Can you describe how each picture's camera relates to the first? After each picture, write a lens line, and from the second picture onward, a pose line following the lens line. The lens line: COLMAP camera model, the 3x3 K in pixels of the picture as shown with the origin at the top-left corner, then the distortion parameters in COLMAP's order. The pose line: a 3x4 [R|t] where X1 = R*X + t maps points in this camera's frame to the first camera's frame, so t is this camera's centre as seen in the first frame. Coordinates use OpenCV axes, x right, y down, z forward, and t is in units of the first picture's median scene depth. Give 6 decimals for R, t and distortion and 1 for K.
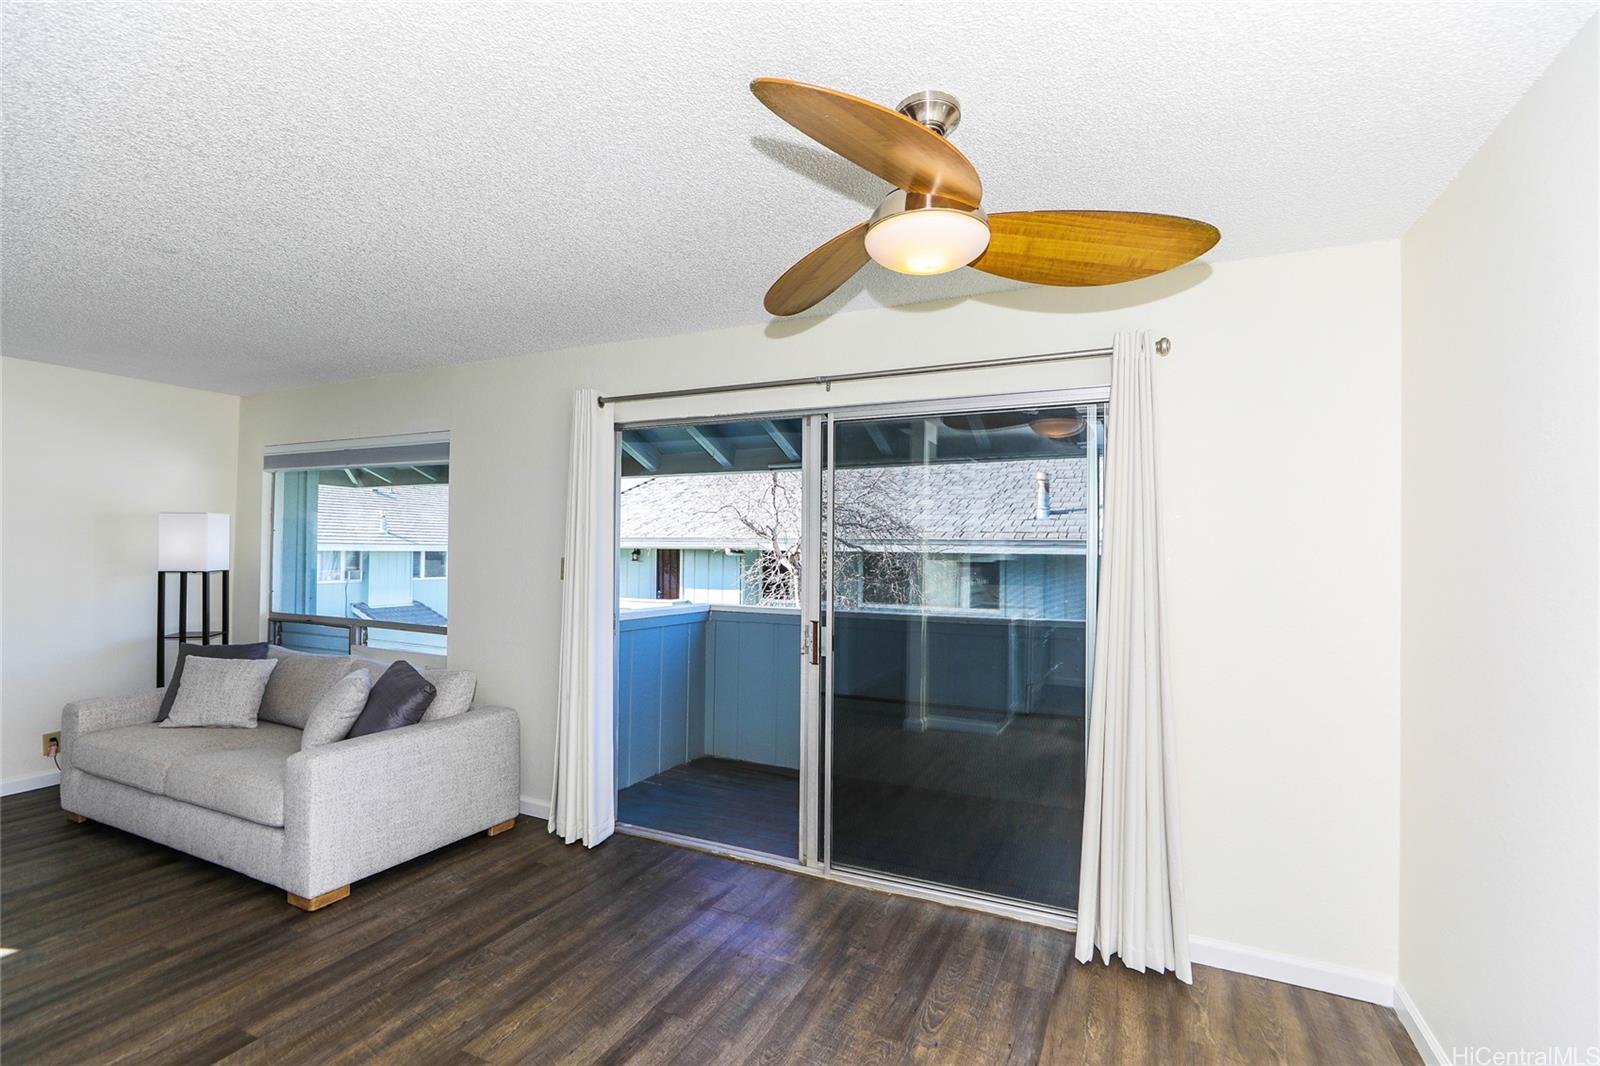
lens RADIAL K [[743.2, 0, 802.7], [0, 743.2, 539.3], [0, 0, 1]] dist [-0.023812, 0.012737]
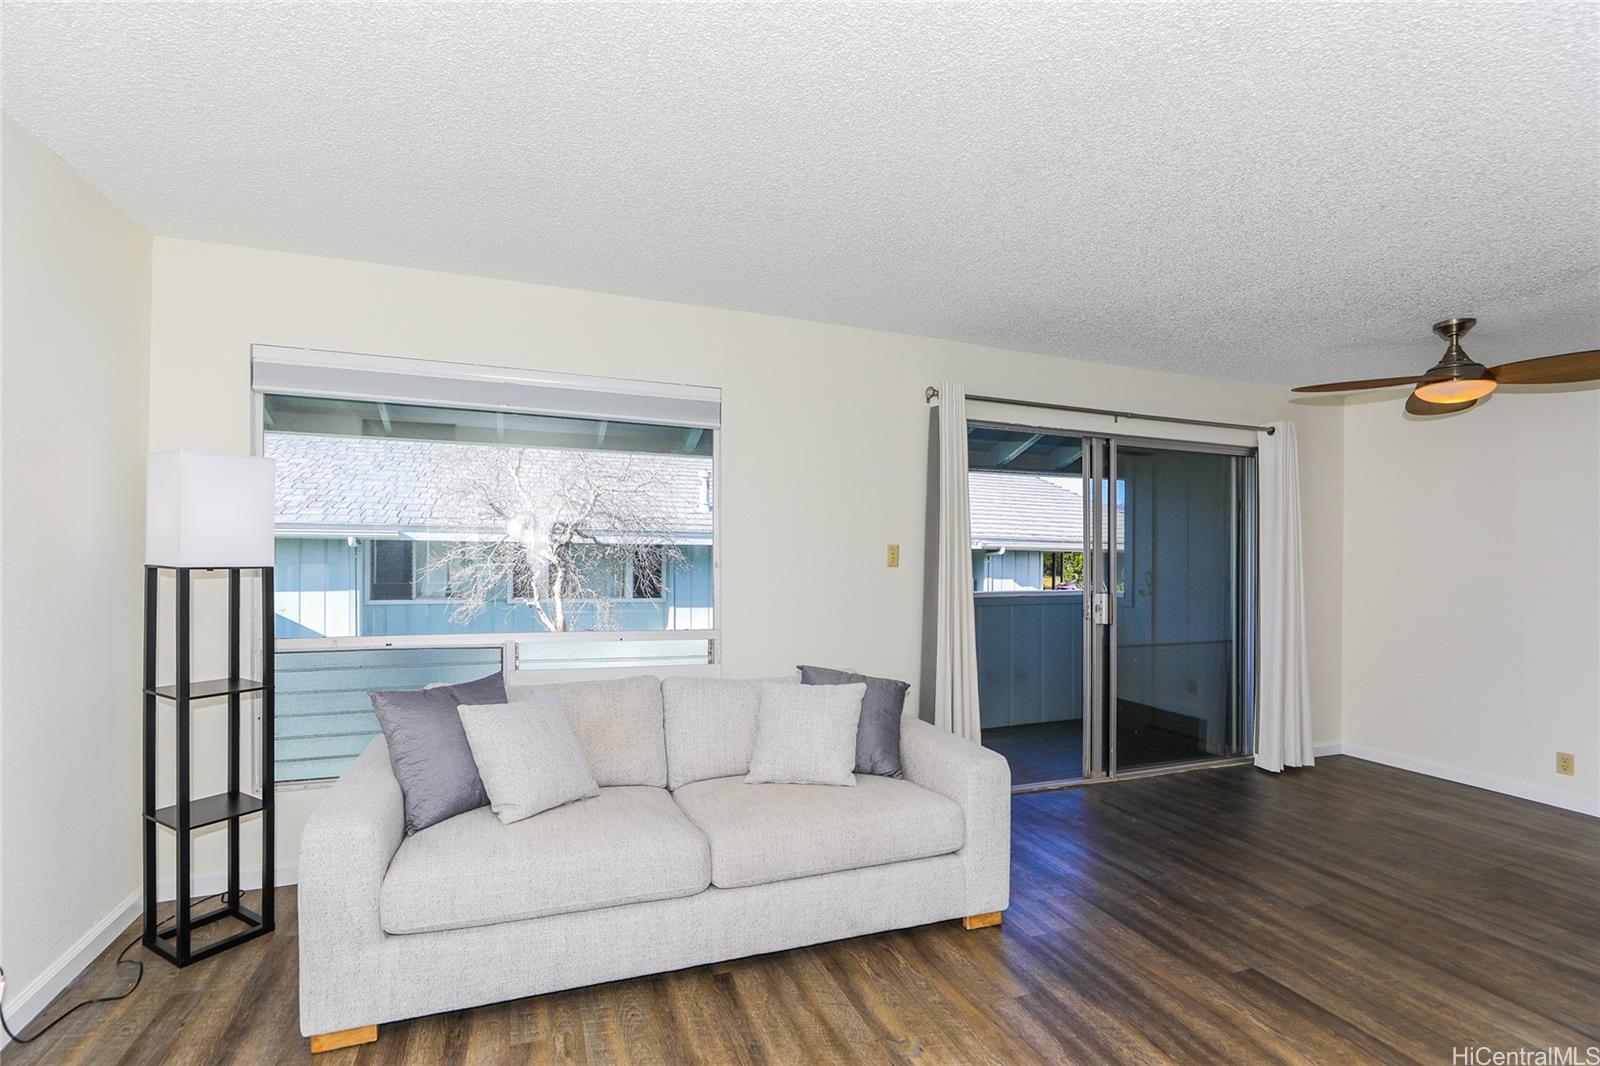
lens RADIAL K [[733.1, 0, 812.5], [0, 733.1, 560.6], [0, 0, 1]] dist [-0.032970, 0.015390]
pose [[0.687587, -0.006038, 0.726077, -1.092383], [-0.019816, 0.999437, 0.027076, 0.021084], [-0.725832, -0.033006, 0.687080, 0.408906]]
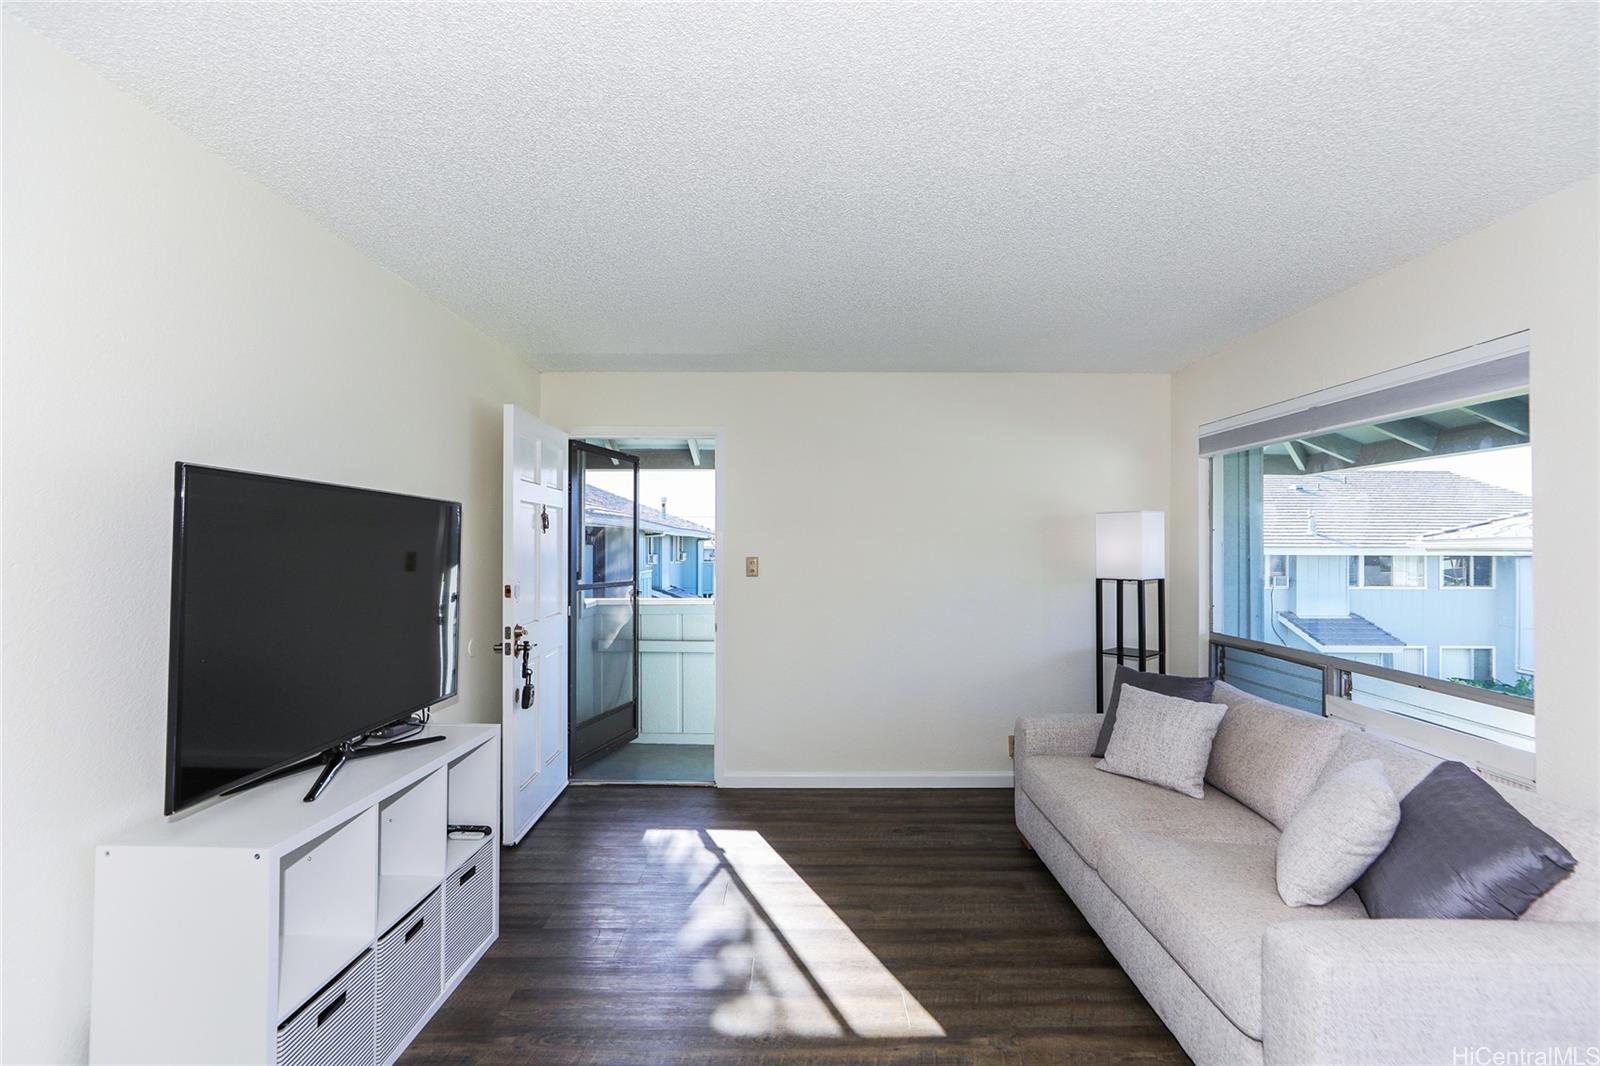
lens RADIAL K [[728.1, 0, 801.2], [0, 728.1, 547.3], [0, 0, 1]] dist [-0.041391, 0.017299]
pose [[0.433507, -0.011106, -0.901082, -0.269395], [0.015966, 0.999862, -0.004643, 0.003906], [0.901009, -0.012374, 0.433625, 0.334283]]
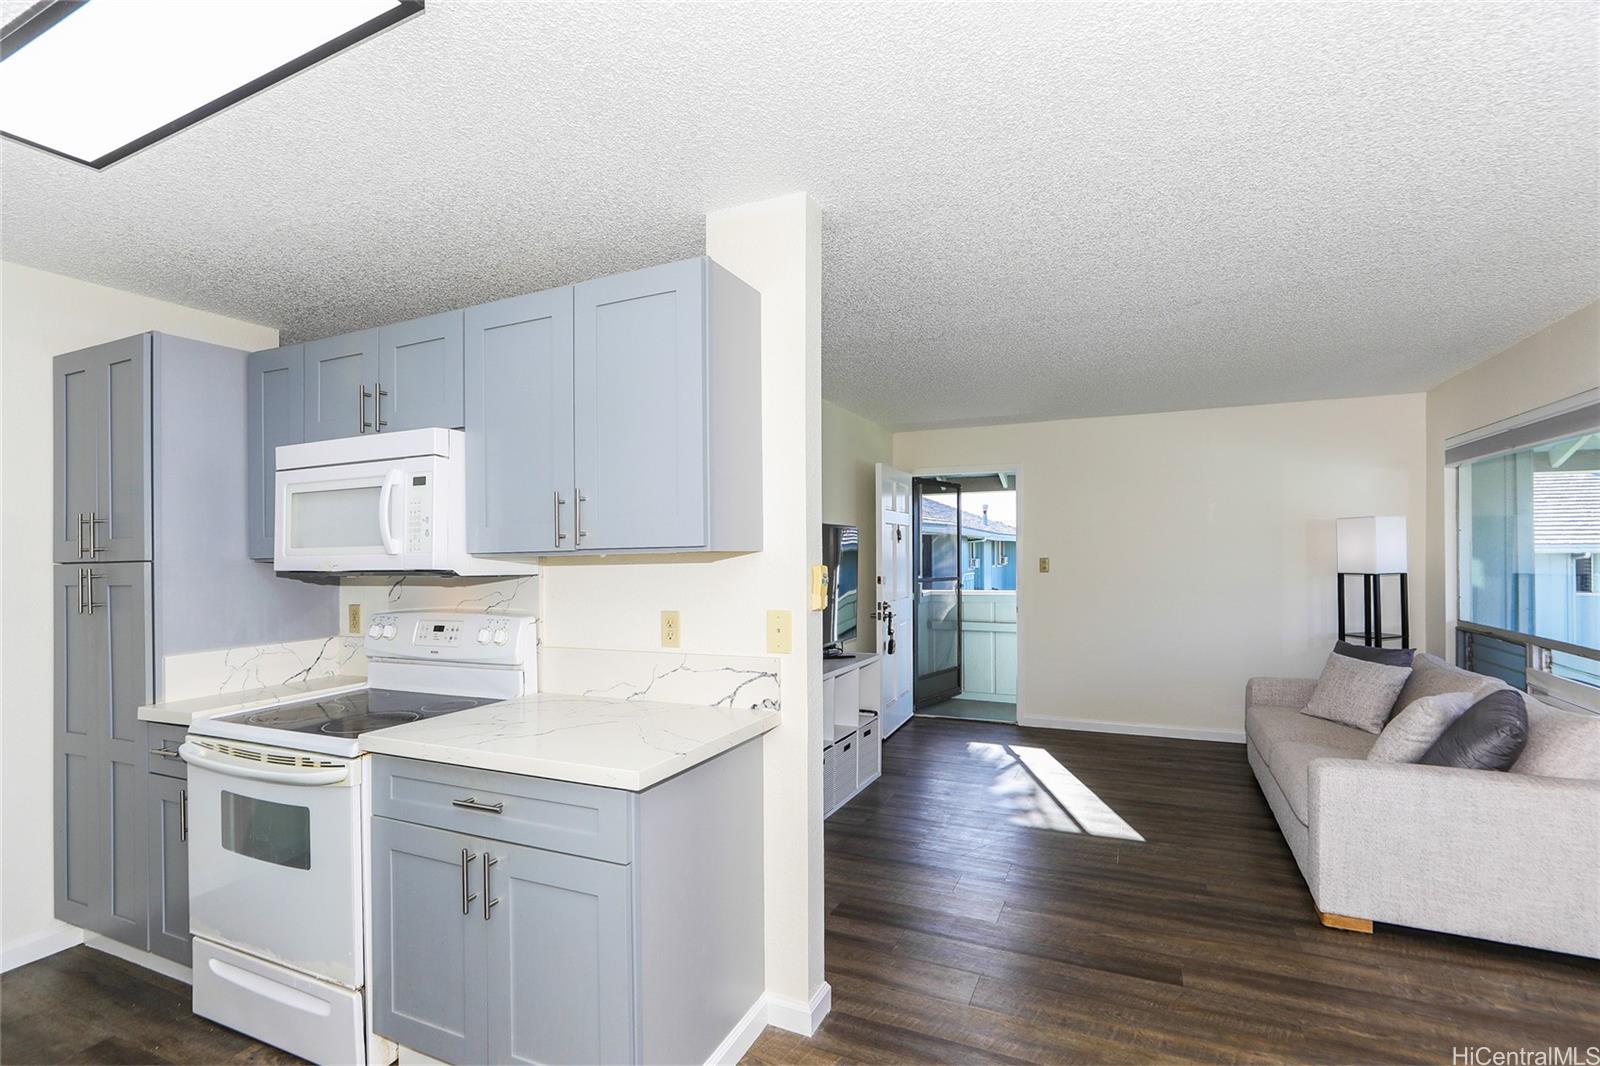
lens RADIAL K [[728.1, 0, 801.2], [0, 728.1, 547.3], [0, 0, 1]] dist [-0.041391, 0.017299]
pose [[0.010215, -0.020441, -0.999739, 0.195180], [0.023909, 0.999510, -0.020192, 0.008940], [0.999662, -0.023697, 0.010699, 0.229068]]
